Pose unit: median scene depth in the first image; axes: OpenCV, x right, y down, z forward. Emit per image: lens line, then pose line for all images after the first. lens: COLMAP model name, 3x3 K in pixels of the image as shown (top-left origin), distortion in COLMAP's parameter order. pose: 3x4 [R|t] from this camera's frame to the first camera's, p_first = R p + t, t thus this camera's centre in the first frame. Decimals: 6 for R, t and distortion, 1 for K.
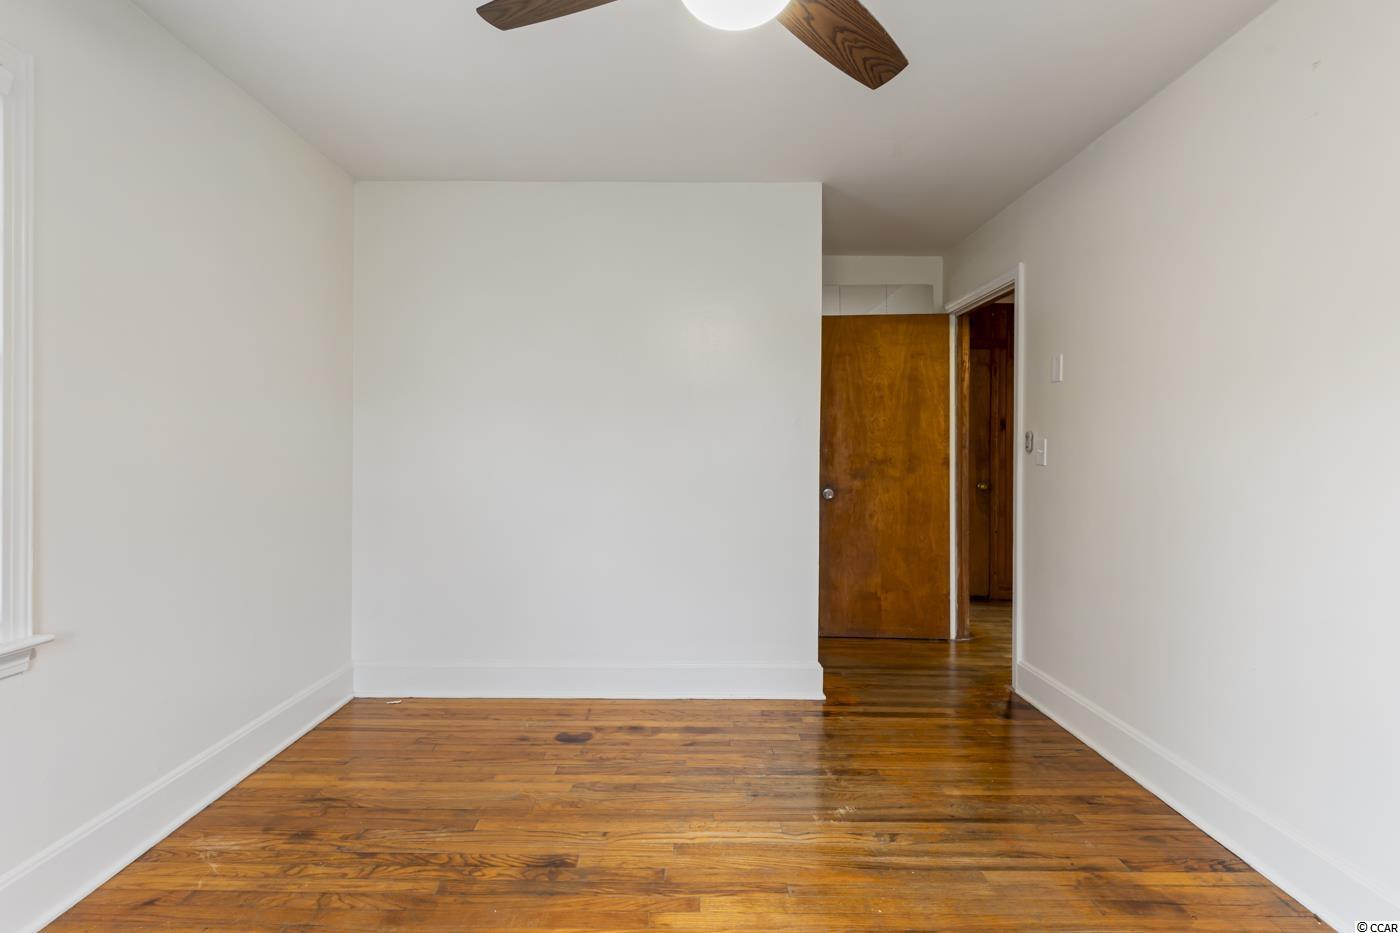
lens RADIAL K [[628.4, 0, 697.6], [0, 628.4, 471.0], [0, 0, 1]] dist [0.002910, 0.000232]
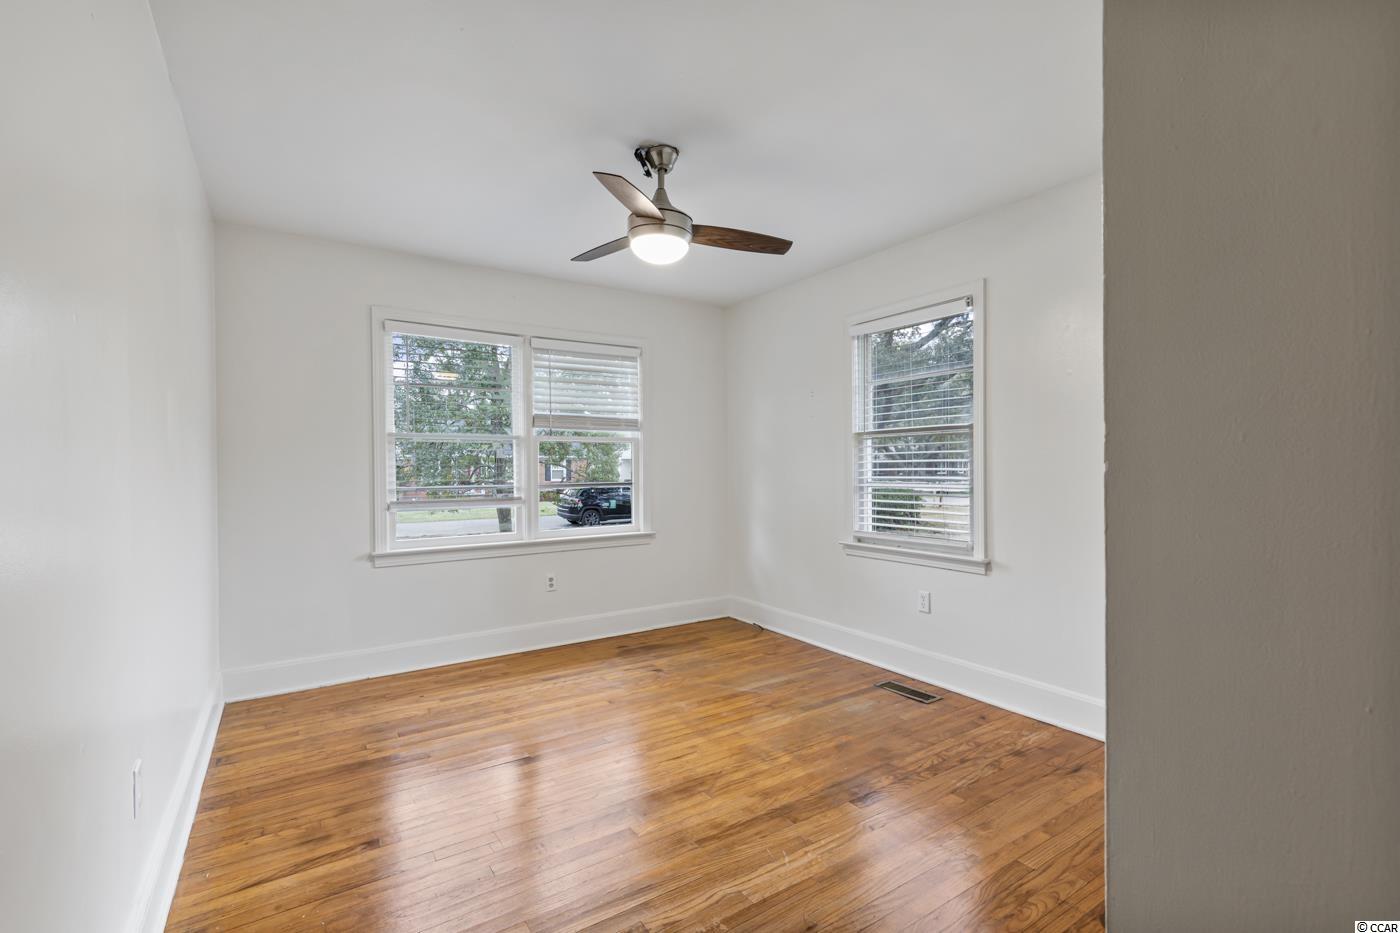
lens RADIAL K [[628.4, 0, 697.6], [0, 628.4, 471.0], [0, 0, 1]] dist [0.002910, 0.000232]
pose [[-0.836314, 0.000619, -0.548250, 0.740433], [-0.015828, 0.999555, 0.025272, -0.057058], [0.548022, 0.029813, -0.835933, 1.849978]]
